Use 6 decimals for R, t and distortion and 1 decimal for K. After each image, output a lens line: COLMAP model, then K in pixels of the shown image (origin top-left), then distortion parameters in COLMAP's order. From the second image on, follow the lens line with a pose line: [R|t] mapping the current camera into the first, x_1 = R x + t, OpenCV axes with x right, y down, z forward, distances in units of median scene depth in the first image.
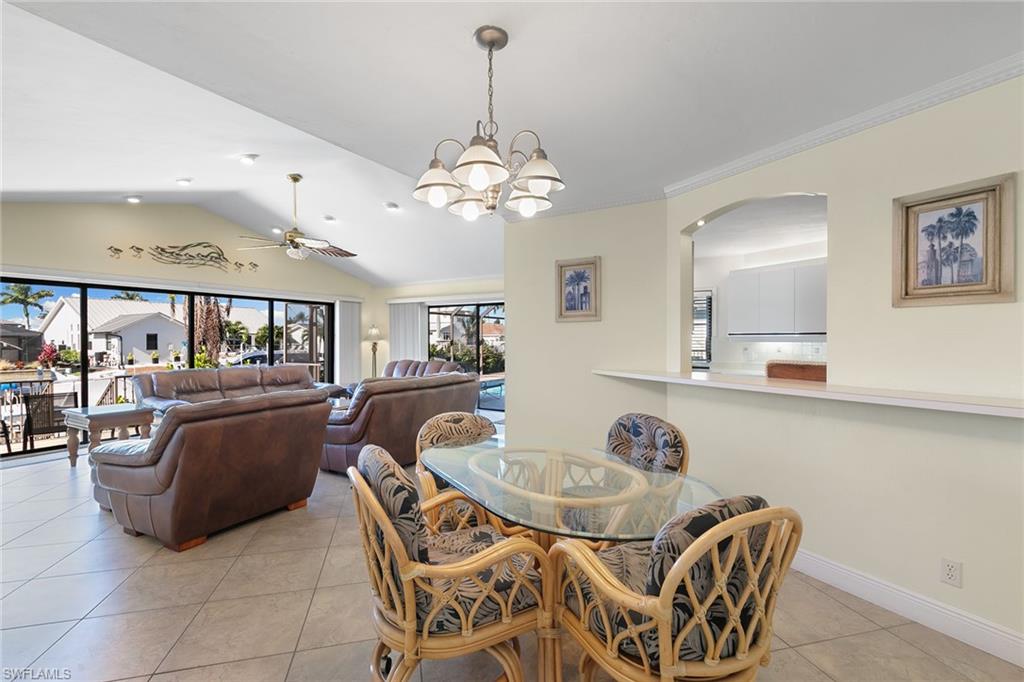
lens RADIAL K [[458.4, 0, 520.2], [0, 458.4, 344.1], [0, 0, 1]] dist [0.006888, -0.000553]
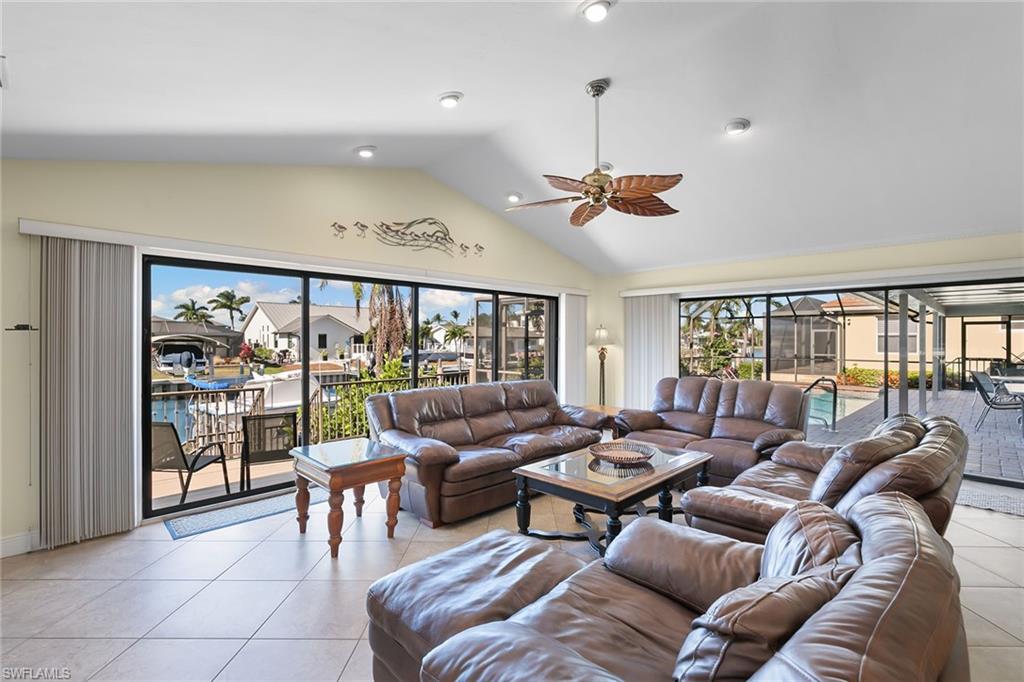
lens RADIAL K [[458.4, 0, 519.8], [0, 458.4, 343.4], [0, 0, 1]] dist [0.006888, -0.000553]
pose [[0.966967, 0.006772, -0.254812, -0.259194], [-0.007212, 0.999974, -0.000795, -0.009333], [0.254800, 0.002606, 0.966990, 0.224880]]
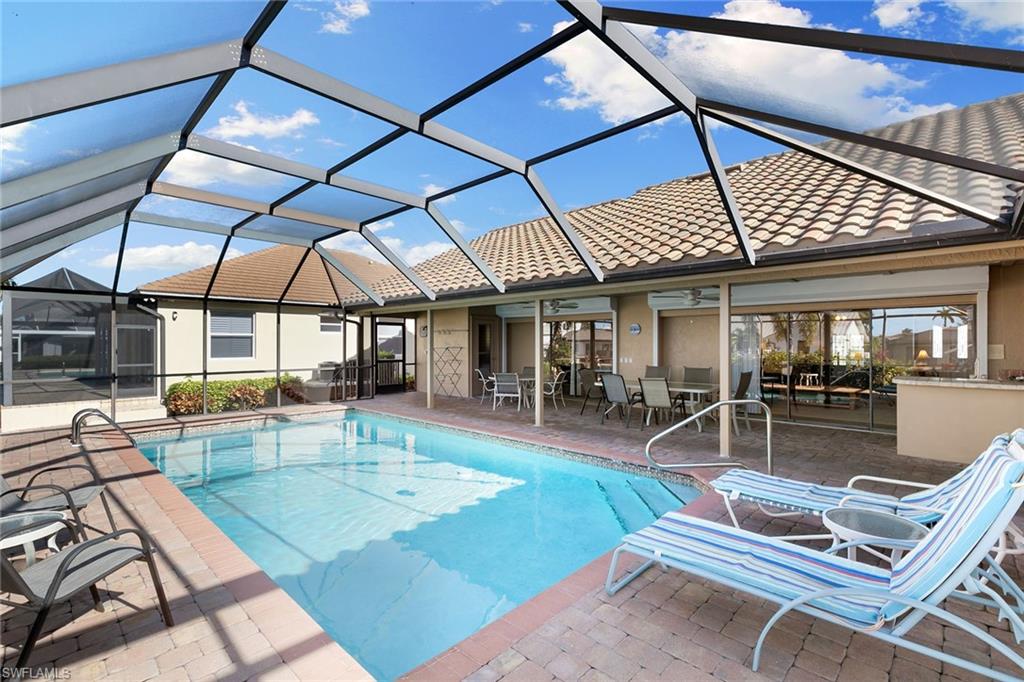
lens RADIAL K [[458.4, 0, 509.4], [0, 458.4, 342.3], [0, 0, 1]] dist [0.006888, -0.000553]
pose [[0.243166, 0.003922, 0.969977, -0.490545], [0.011475, 0.999910, -0.006919, -0.014383], [-0.969917, 0.012813, 0.243100, 1.283005]]
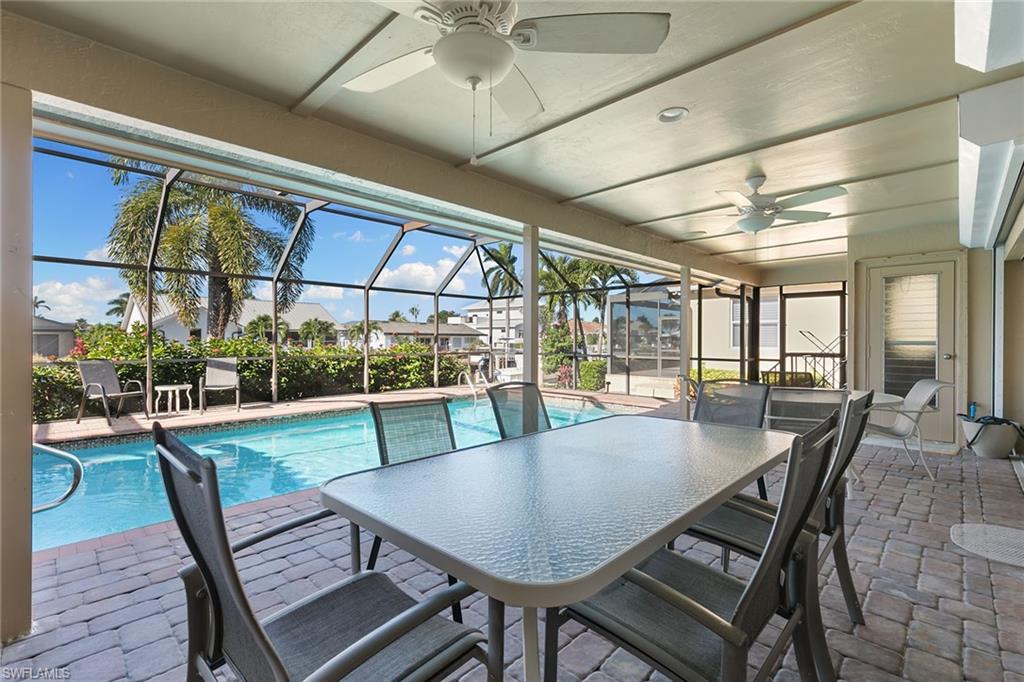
lens RADIAL K [[458.4, 0, 523.2], [0, 458.4, 339.2], [0, 0, 1]] dist [0.006888, -0.000553]
pose [[0.973398, 0.004746, -0.229072, 0.441161], [-0.006600, 0.999951, -0.007330, 0.008878], [0.229026, 0.008647, 0.973382, 1.008777]]
